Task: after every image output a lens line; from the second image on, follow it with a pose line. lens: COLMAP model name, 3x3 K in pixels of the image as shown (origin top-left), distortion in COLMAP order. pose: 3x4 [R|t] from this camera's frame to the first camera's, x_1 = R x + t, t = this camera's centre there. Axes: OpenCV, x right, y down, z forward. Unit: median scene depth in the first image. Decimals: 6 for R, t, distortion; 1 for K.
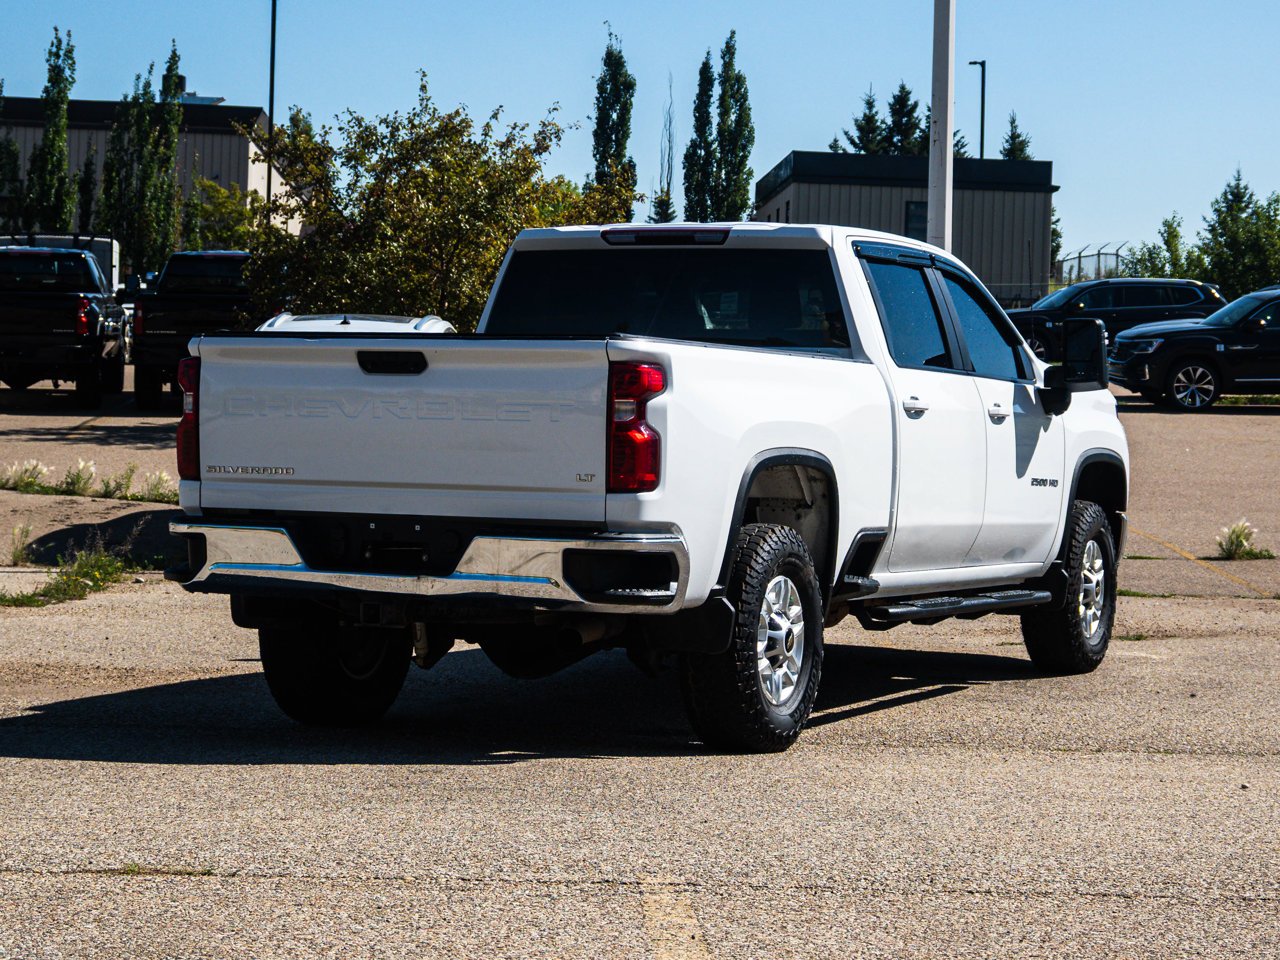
lens RADIAL K [[3127.3, 0, 639.6], [0, 3127.3, 480.0], [0, 0, 1]] dist [-0.052680, 0.000000]
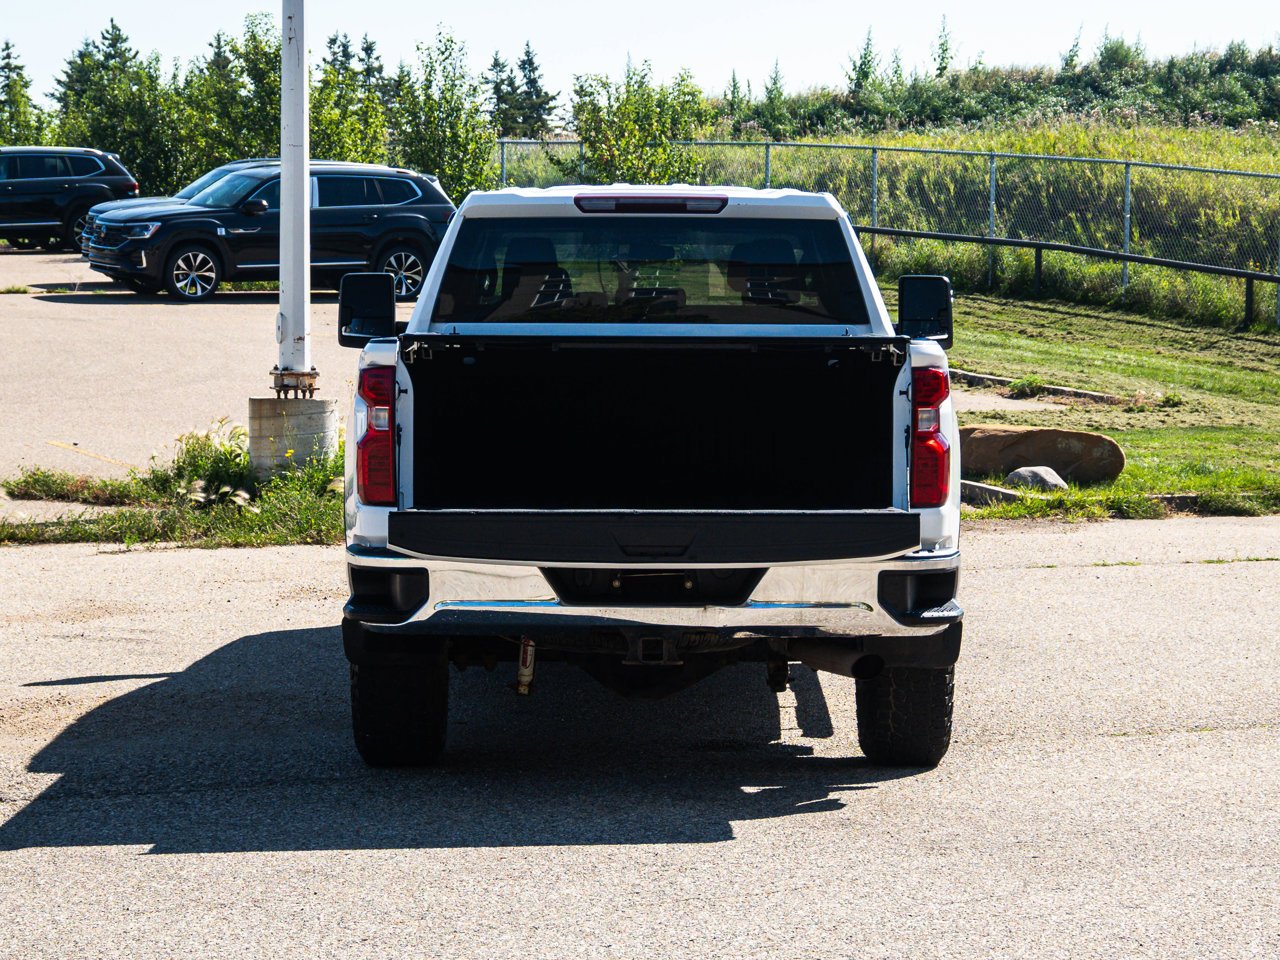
lens RADIAL K [[3403.5, 0, 650.6], [0, 3403.5, 539.8], [0, 0, 1]] dist [0.034646, 0.000000]
pose [[0.908203, -0.047196, 0.415861, -0.479835], [0.022578, 0.997699, 0.063922, -0.050656], [-0.417922, -0.048665, 0.907179, 0.104594]]
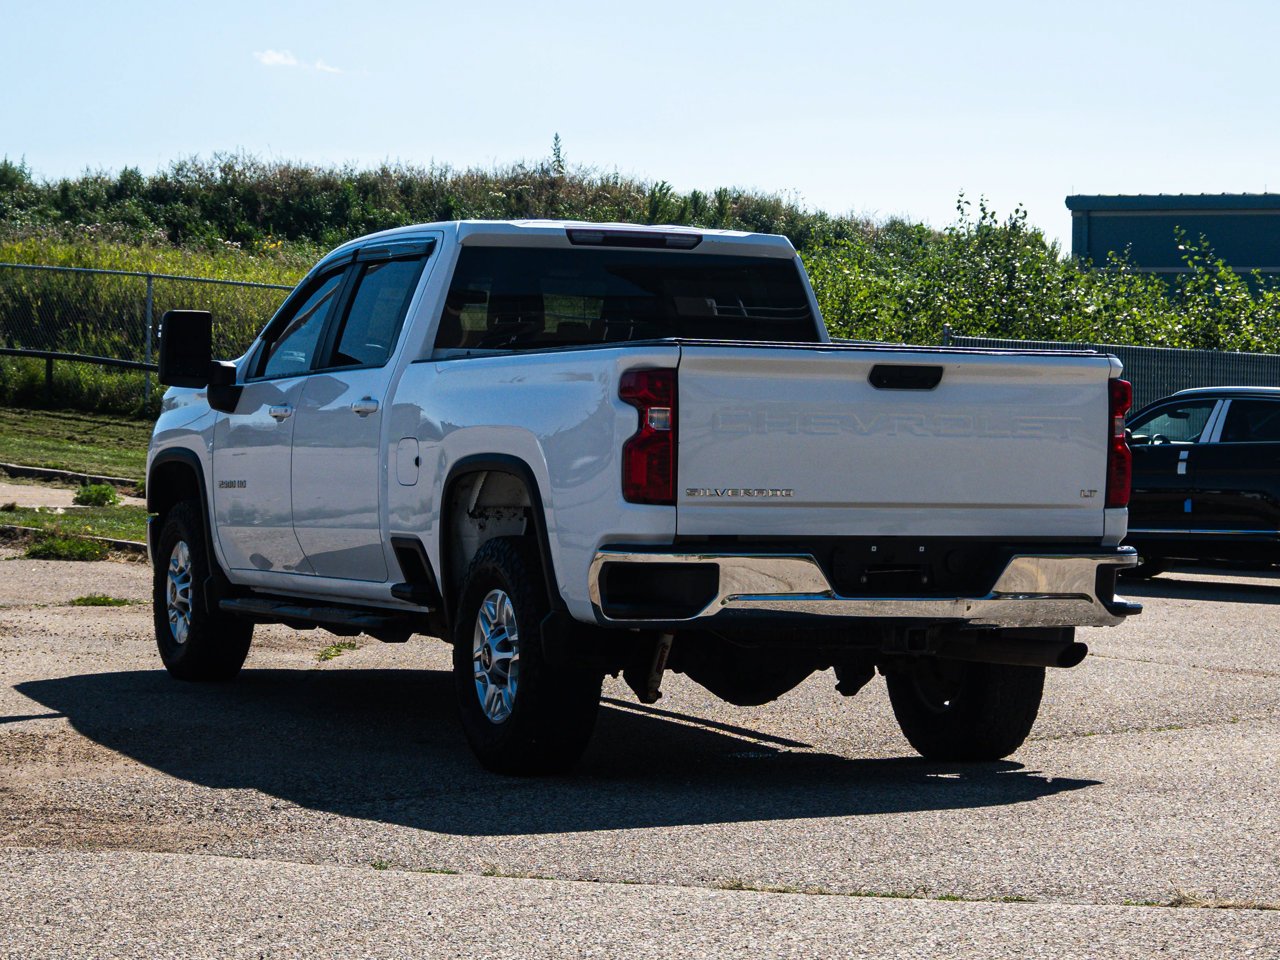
lens RADIAL K [[3403.5, 0, 627.8], [0, 3403.5, 474.4], [0, 0, 1]] dist [0.034646, 0.000000]
pose [[0.674413, -0.016480, 0.738170, -0.885326], [0.014000, 0.999857, 0.009531, -0.018485], [-0.738222, 0.003907, 0.674547, 0.352549]]
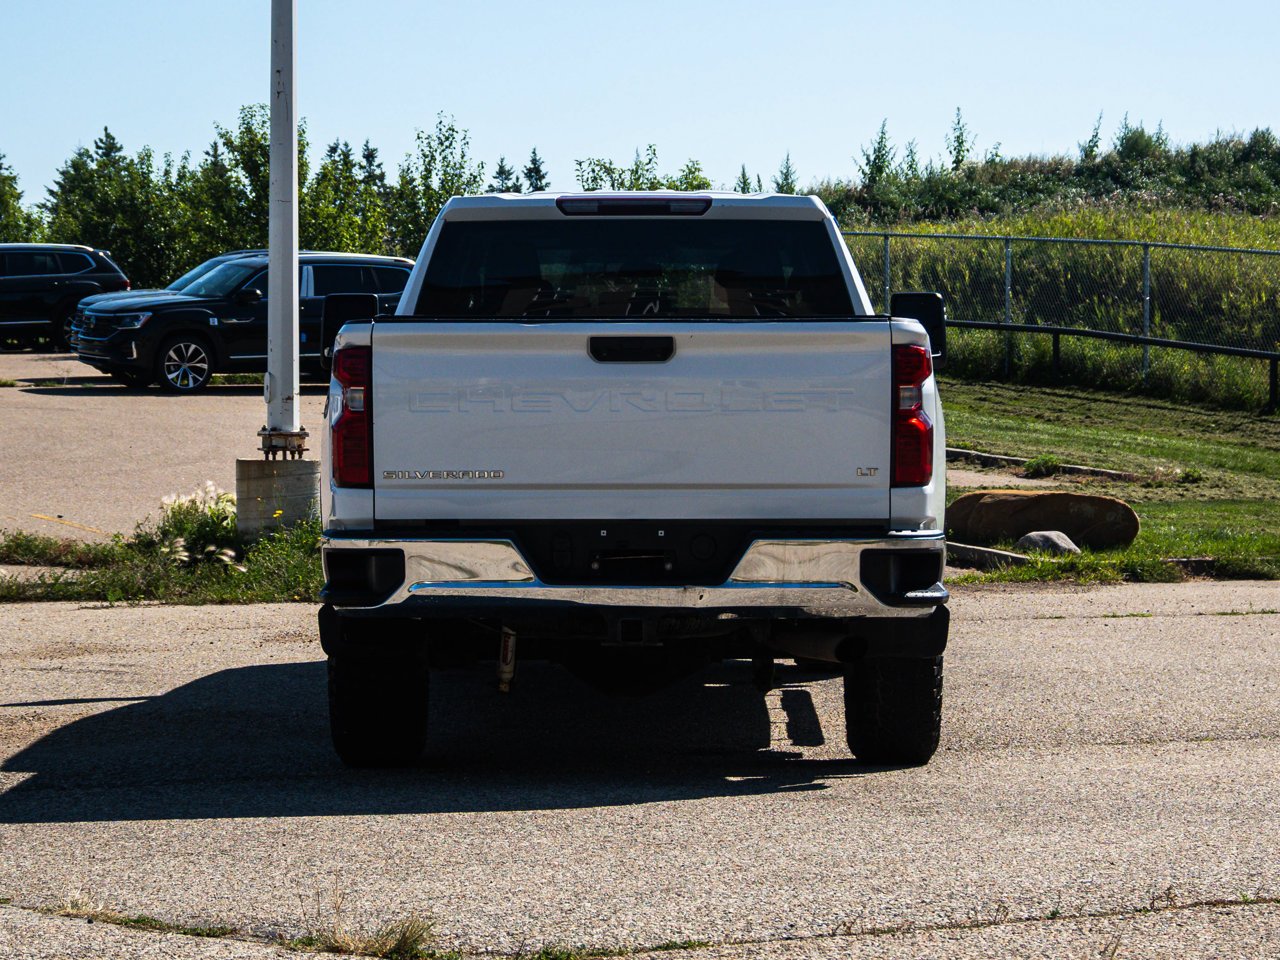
lens RADIAL K [[3543.3, 0, 631.1], [0, 3543.3, 486.5], [0, 0, 1]] dist [0.040280, 0.000000]
pose [[0.912068, -0.030363, 0.408913, -0.483008], [0.028550, 0.999537, 0.010540, -0.008844], [-0.409044, 0.002061, 0.912512, 0.075728]]
